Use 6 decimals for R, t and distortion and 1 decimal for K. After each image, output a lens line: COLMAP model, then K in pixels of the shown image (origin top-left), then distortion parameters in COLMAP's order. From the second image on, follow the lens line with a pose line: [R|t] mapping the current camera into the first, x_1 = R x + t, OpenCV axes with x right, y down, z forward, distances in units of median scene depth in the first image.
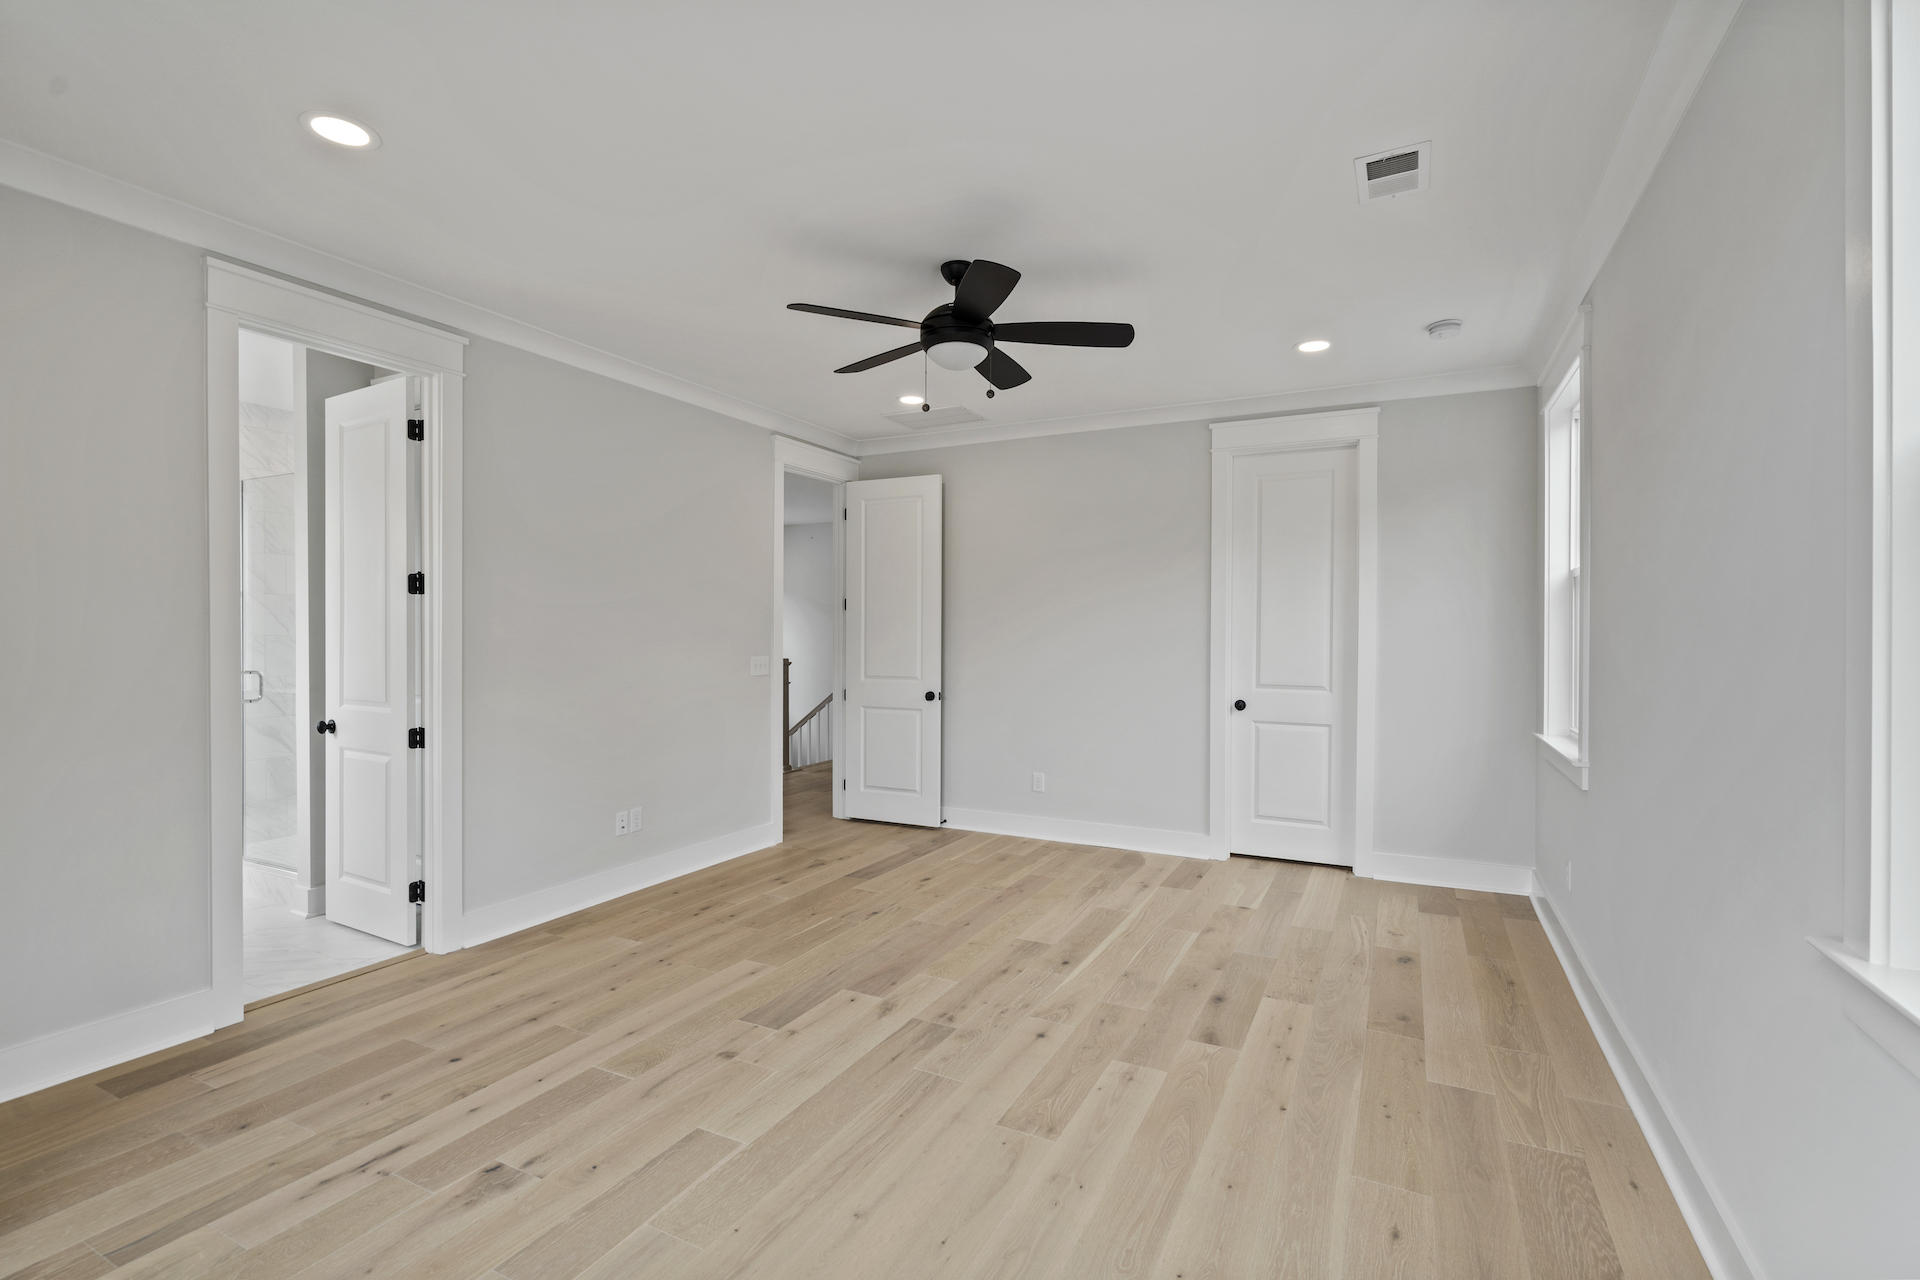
lens RADIAL K [[869.1, 0, 954.0], [0, 869.1, 634.6], [0, 0, 1]] dist [-0.000339, -0.000101]
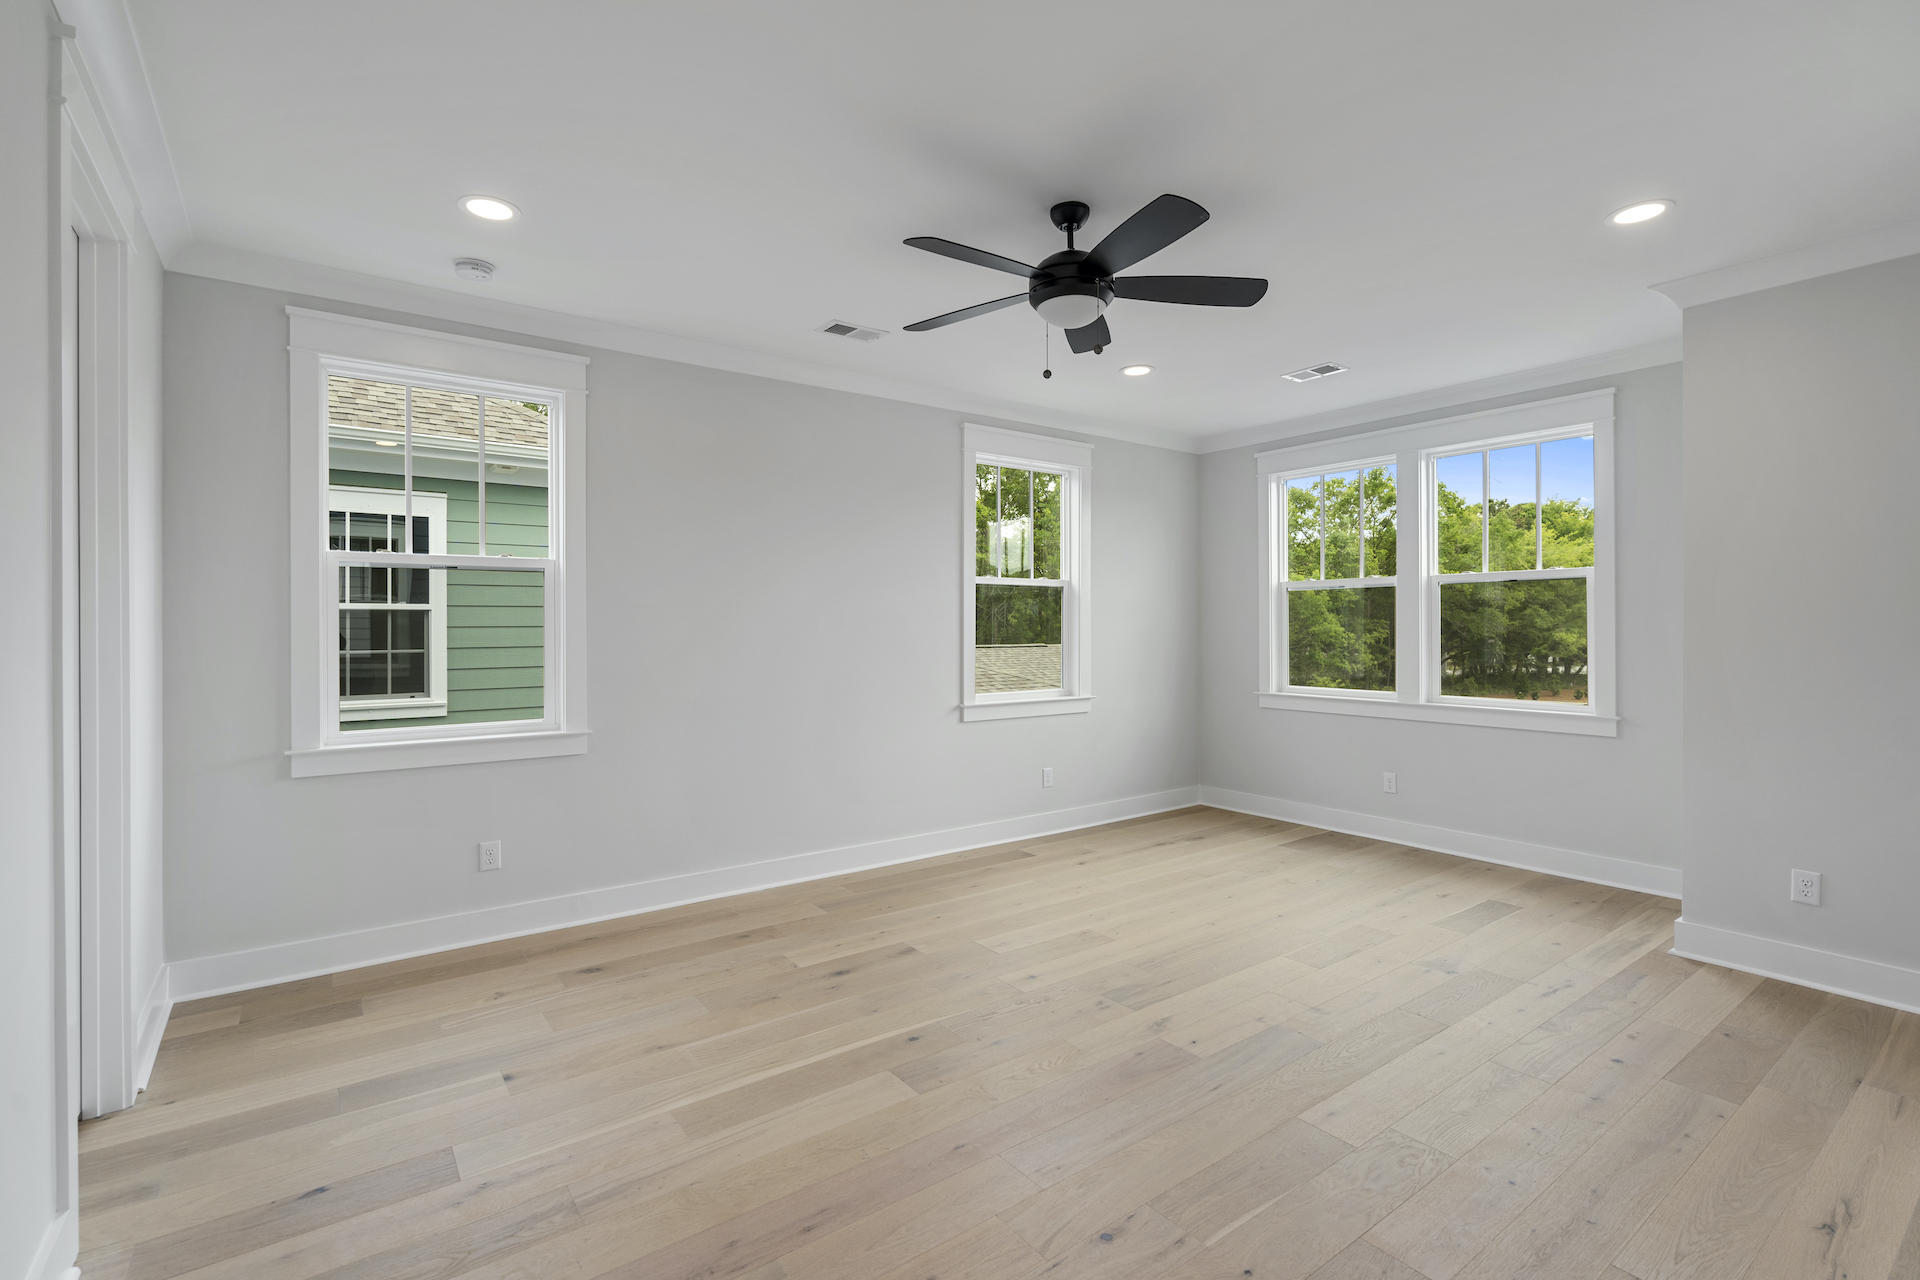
lens RADIAL K [[869.1, 0, 954.0], [0, 869.1, 634.6], [0, 0, 1]] dist [-0.000339, -0.000101]
pose [[-0.895610, -0.005295, 0.444808, -0.156718], [-0.000203, 0.999934, 0.011494, -0.001764], [-0.444839, 0.010203, -0.895552, 1.029234]]
